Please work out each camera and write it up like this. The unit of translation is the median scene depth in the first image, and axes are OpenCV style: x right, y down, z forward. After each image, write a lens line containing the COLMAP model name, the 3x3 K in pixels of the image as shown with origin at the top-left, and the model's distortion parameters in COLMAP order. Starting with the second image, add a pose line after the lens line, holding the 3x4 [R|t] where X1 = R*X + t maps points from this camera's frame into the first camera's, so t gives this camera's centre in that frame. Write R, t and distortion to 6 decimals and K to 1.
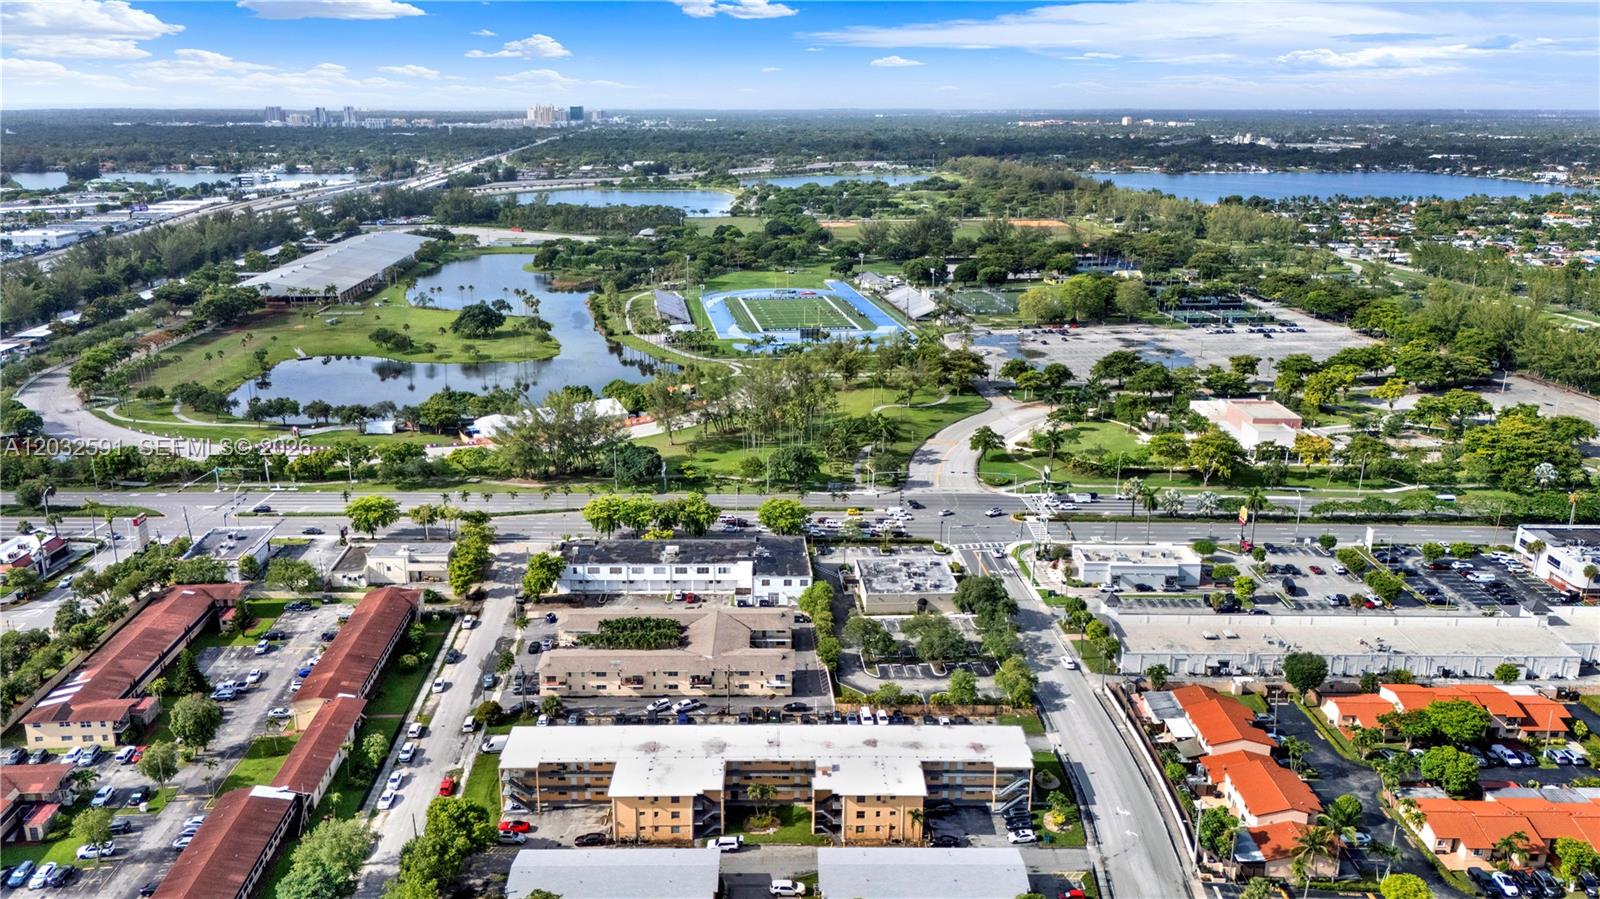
lens RADIAL K [[1199.1, 0, 795.4], [0, 1199.1, 425.7], [0, 0, 1]] dist [0.094845, -0.125037]
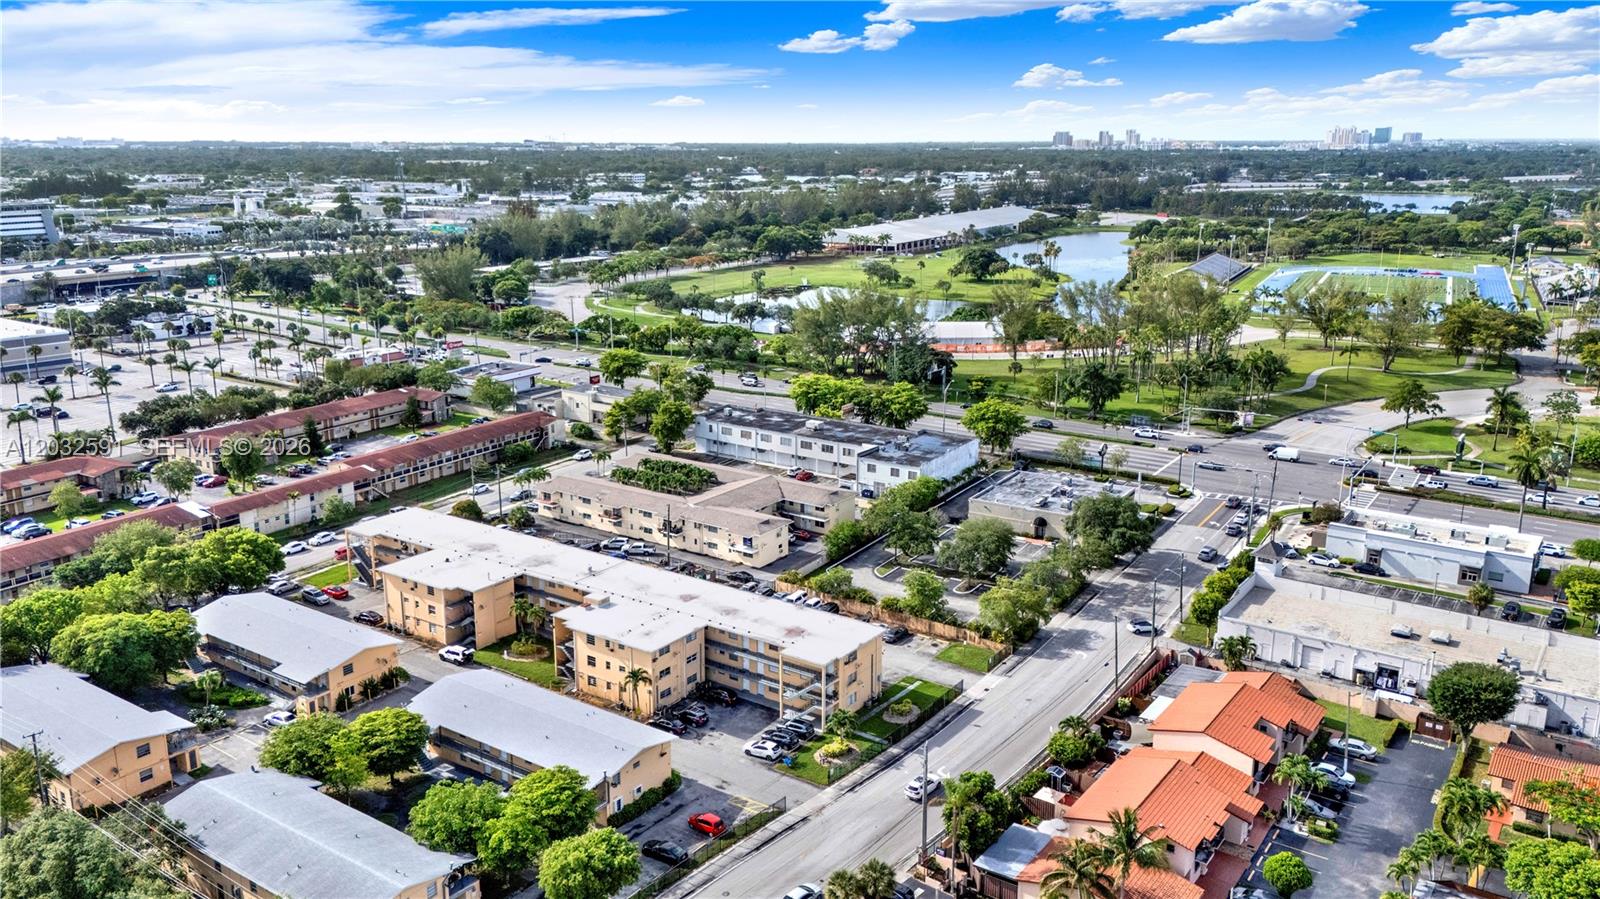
lens RADIAL K [[1230.1, 0, 800.0], [0, 1230.1, 449.5], [0, 0, 1]] dist [0.119188, -0.187454]
pose [[0.808960, 0.138676, -0.571272, 0.500582], [-0.149981, 0.988306, 0.027527, 0.127404], [0.568409, 0.063411, 0.820299, 0.365921]]
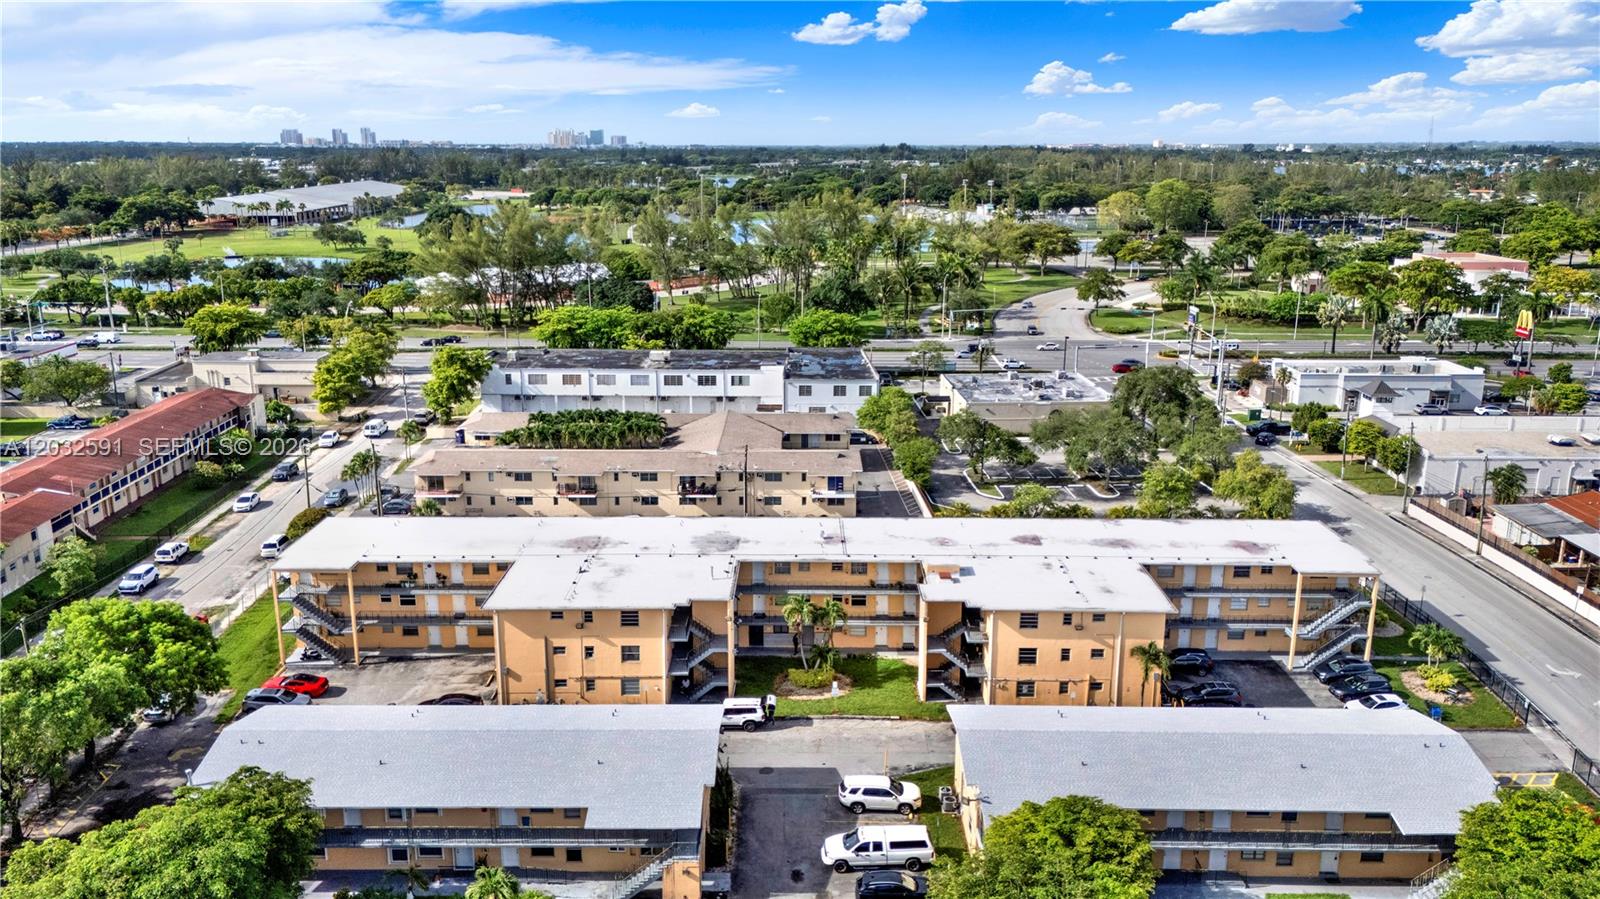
lens RADIAL K [[1199.1, 0, 795.4], [0, 1199.1, 425.7], [0, 0, 1]] dist [0.094845, -0.125037]
pose [[0.999853, 0.000899, -0.017150, -0.023343], [-0.001543, 0.999293, -0.037572, 0.214208], [0.017104, 0.037593, 0.999147, 0.454132]]
